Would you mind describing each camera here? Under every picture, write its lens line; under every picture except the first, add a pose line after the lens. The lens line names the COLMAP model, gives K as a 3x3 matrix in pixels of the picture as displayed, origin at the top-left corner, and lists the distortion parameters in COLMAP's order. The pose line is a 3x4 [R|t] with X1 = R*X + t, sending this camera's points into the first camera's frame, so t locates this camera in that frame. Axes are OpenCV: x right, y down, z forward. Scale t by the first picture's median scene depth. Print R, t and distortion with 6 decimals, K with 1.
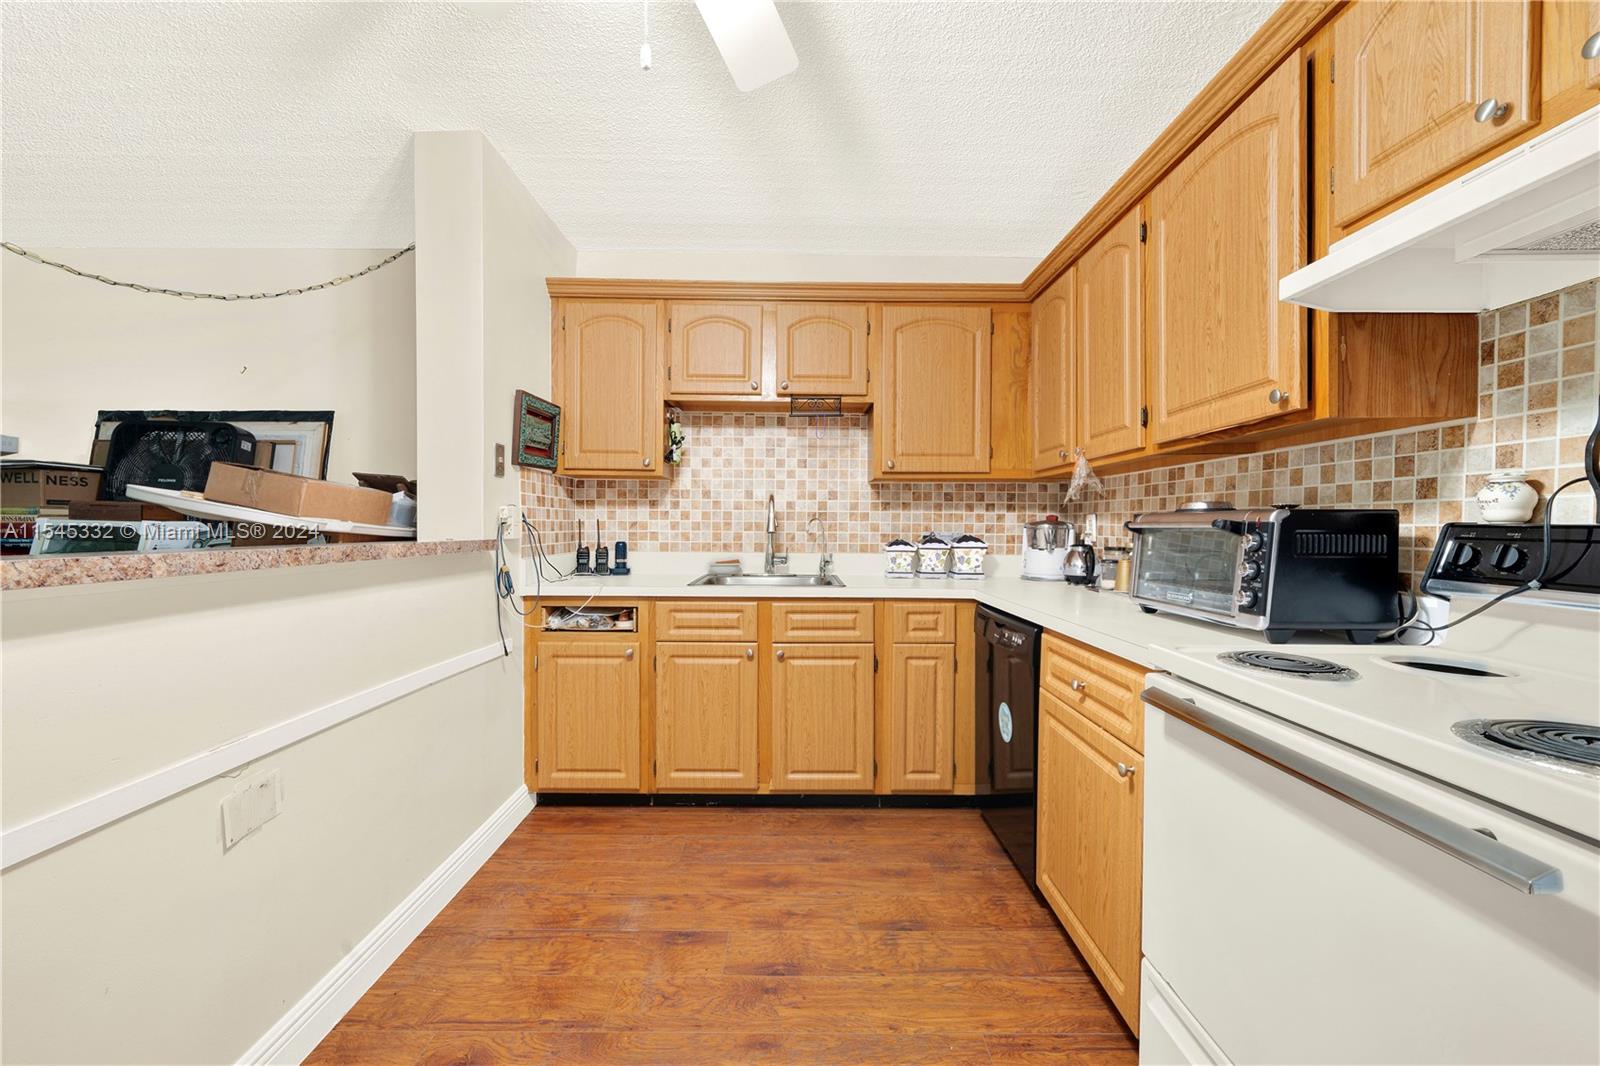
lens RADIAL K [[642.2, 0, 800.0], [0, 642.2, 533.0], [0, 0, 1]] dist [-0.000056, -0.000172]
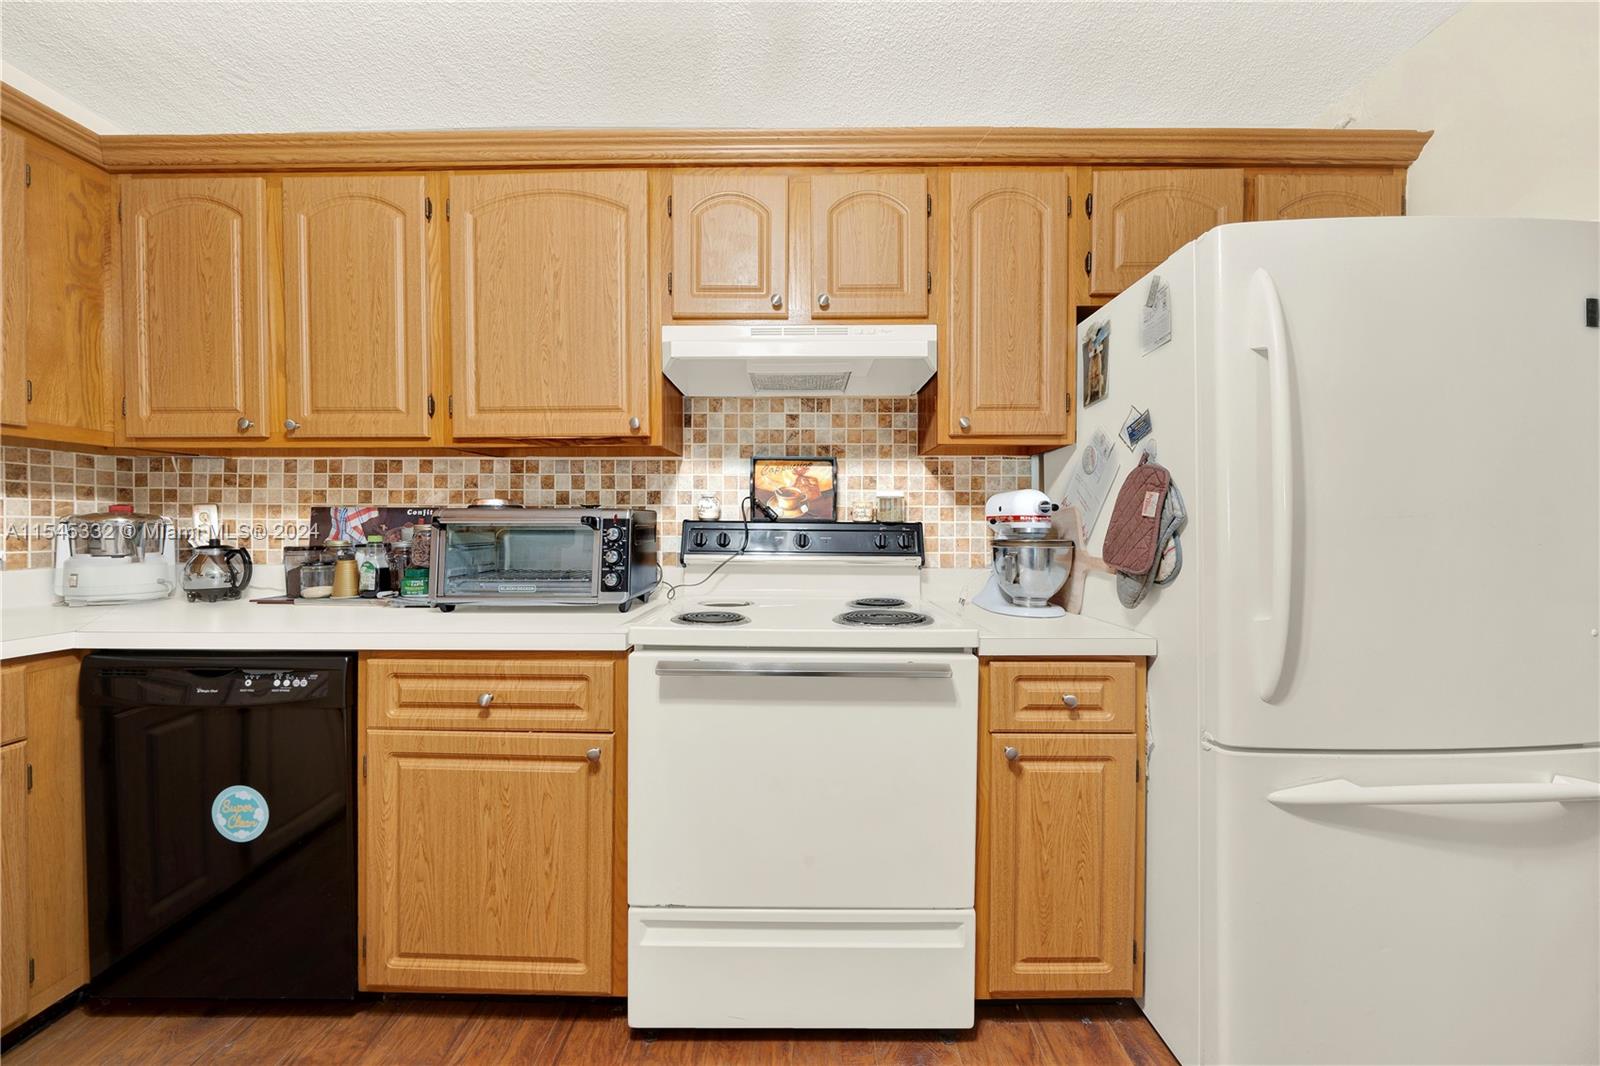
lens RADIAL K [[560.4, 0, 803.3], [0, 560.4, 526.3], [0, 0, 1]] dist [-0.000991, -0.000451]
pose [[0.017617, -0.009836, 0.999796, -0.335399], [0.009354, 0.999909, 0.009672, -0.007692], [-0.999801, 0.009182, 0.017707, 0.532059]]
